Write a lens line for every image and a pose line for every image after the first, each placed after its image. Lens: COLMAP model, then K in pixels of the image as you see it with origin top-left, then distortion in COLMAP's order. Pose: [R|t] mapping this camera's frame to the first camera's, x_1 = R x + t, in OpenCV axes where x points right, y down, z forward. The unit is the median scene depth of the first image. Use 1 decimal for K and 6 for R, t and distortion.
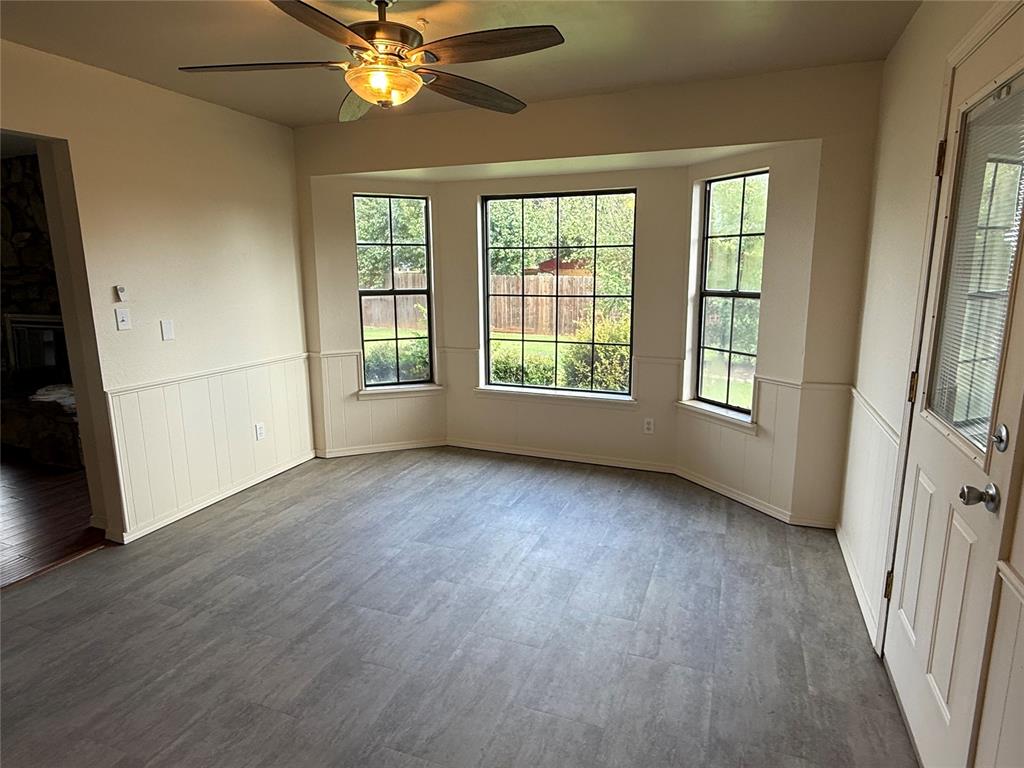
lens RADIAL K [[598.8, 0, 512.8], [0, 598.8, 381.1], [0, 0, 1]] dist [0.008861, -0.001894]
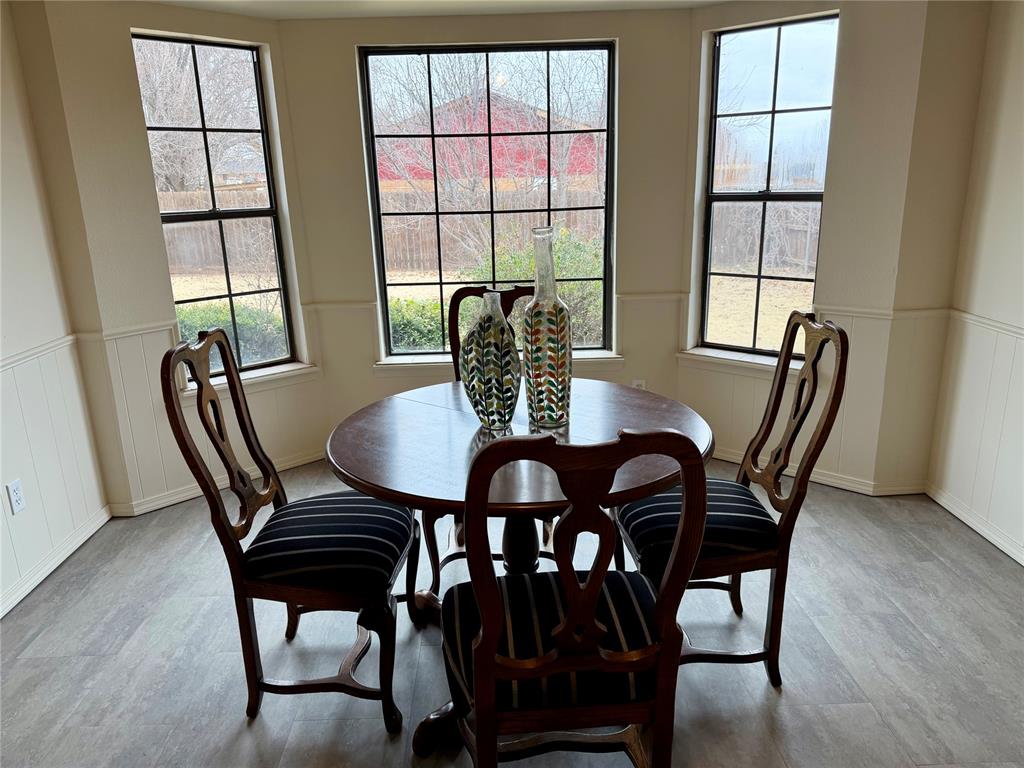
lens RADIAL K [[729.2, 0, 512.3], [0, 729.2, 384.1], [0, 0, 1]] dist [0.048473, -0.050594]
pose [[0.923566, -0.124601, 0.362630, -0.233184], [0.094003, 0.990445, 0.100909, -0.034186], [-0.371739, -0.059108, 0.926454, 0.246781]]
